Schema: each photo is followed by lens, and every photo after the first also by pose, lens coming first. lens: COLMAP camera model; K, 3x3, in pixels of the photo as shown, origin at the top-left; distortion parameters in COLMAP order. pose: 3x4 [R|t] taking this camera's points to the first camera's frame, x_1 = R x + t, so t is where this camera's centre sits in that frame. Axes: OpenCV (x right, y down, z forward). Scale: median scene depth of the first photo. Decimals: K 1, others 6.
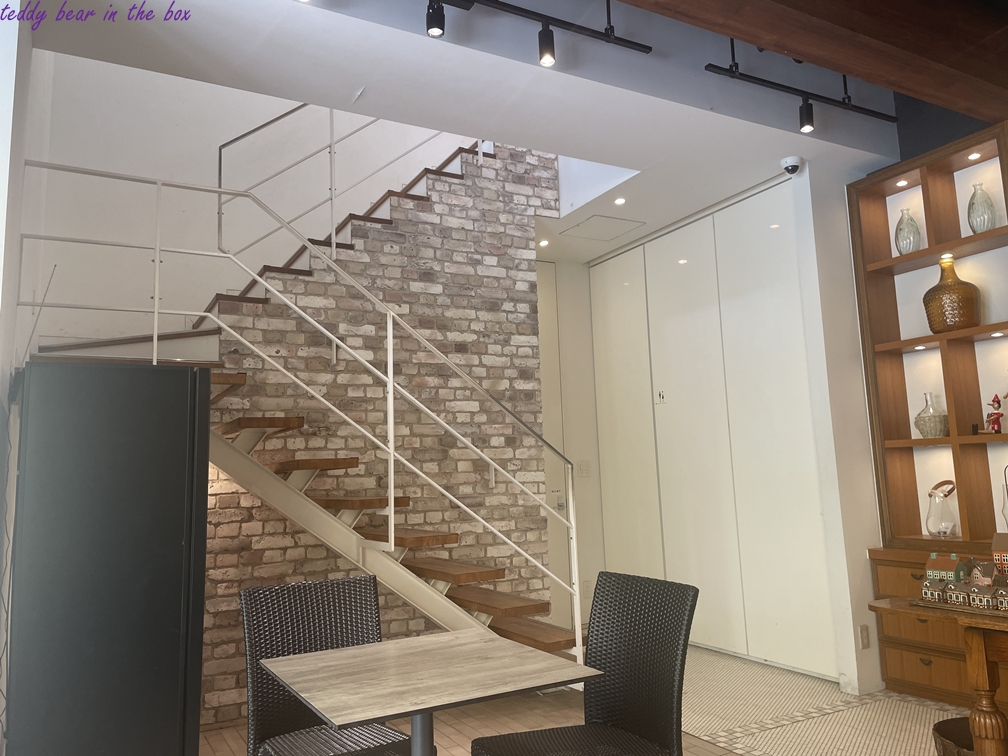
lens RADIAL K [[774.4, 0, 501.8], [0, 774.4, 374.2], [0, 0, 1]] dist [0.060980, -0.080699]
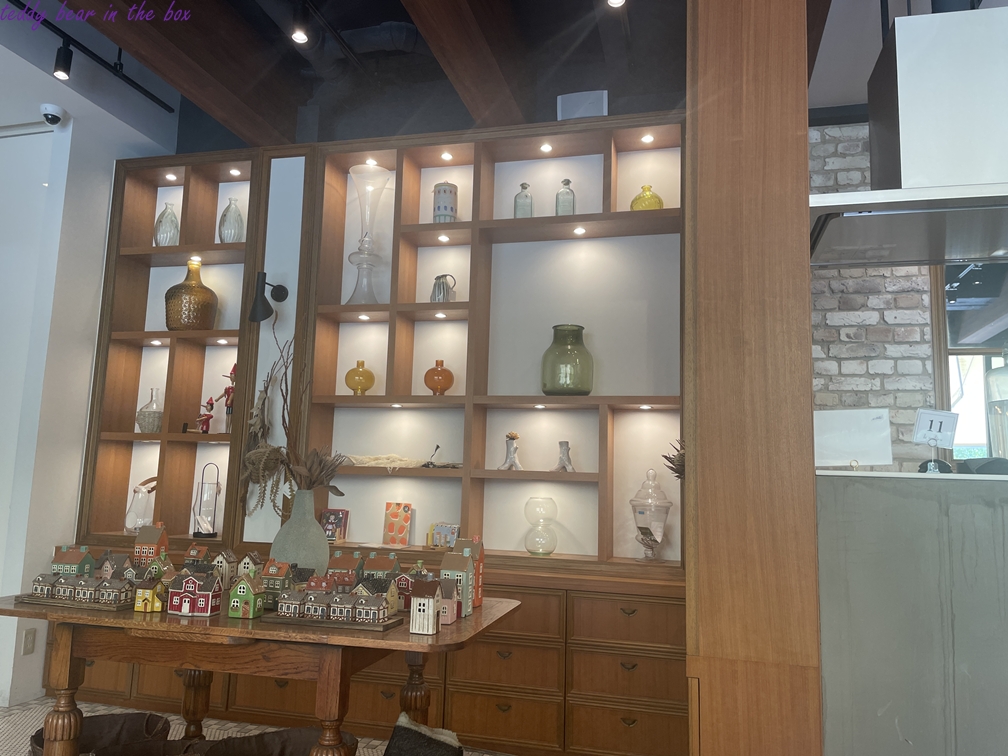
lens RADIAL K [[774.4, 0, 508.0], [0, 774.4, 378.8], [0, 0, 1]] dist [0.060980, -0.080699]
pose [[0.669363, 0.151935, 0.727234, 0.124844], [-0.153556, 0.986022, -0.064665, 0.007488], [-0.726893, -0.068387, 0.683337, -0.005340]]
